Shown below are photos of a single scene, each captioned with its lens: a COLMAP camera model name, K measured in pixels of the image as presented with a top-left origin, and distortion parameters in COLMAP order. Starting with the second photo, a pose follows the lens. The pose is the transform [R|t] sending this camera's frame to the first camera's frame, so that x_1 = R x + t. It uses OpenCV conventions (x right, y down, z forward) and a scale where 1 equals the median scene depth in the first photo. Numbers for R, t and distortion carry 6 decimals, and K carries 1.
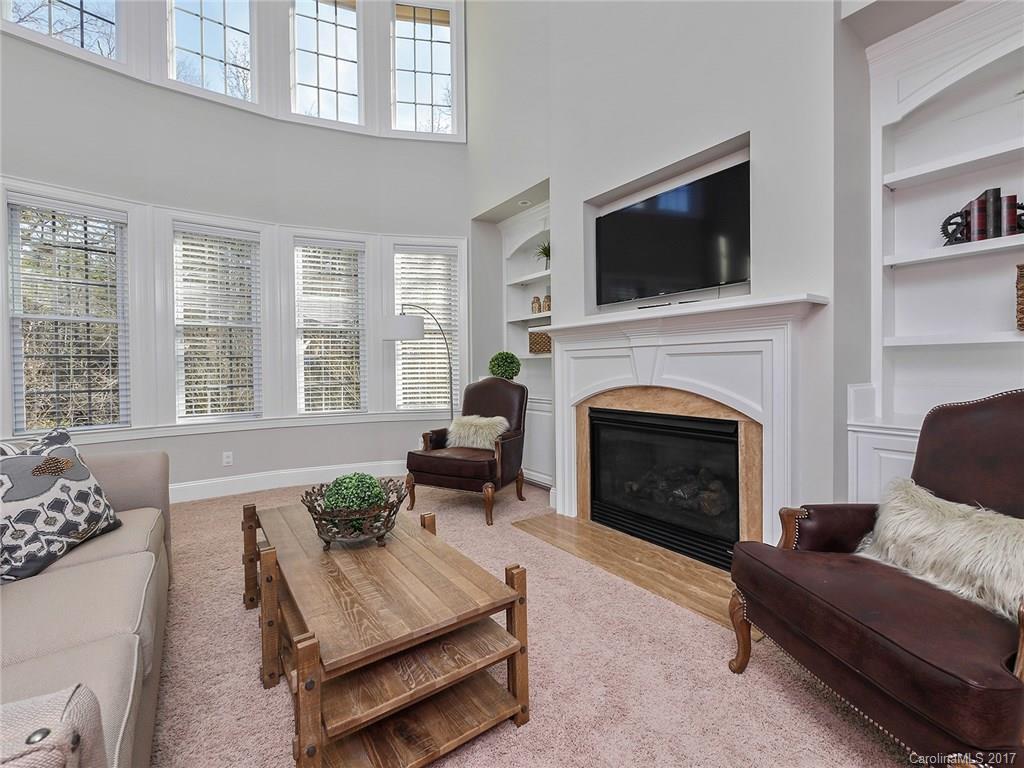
lens RADIAL K [[444.2, 0, 511.6], [0, 444.2, 378.1], [0, 0, 1]] dist [-0.004521, -0.000152]
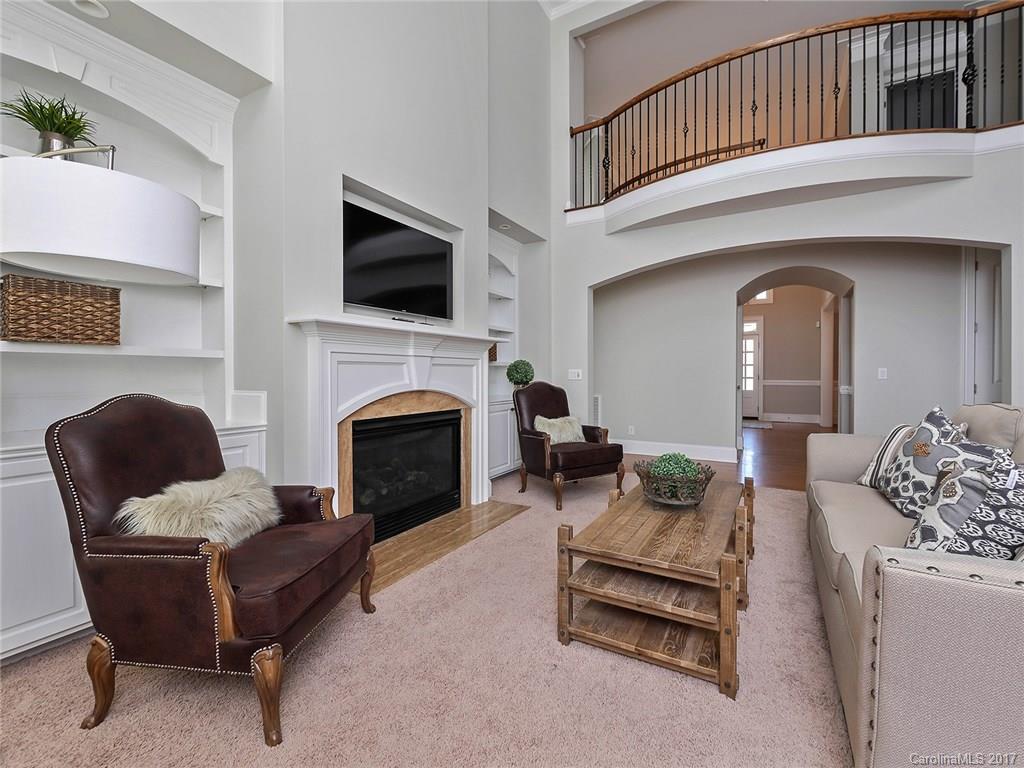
lens RADIAL K [[444.2, 0, 513.4], [0, 444.2, 380.6], [0, 0, 1]] dist [-0.004521, -0.000152]
pose [[-0.399493, -0.005065, 0.916722, -0.863300], [0.024992, 0.999553, 0.016414, -0.021388], [-0.916396, 0.029468, -0.399187, 1.245559]]
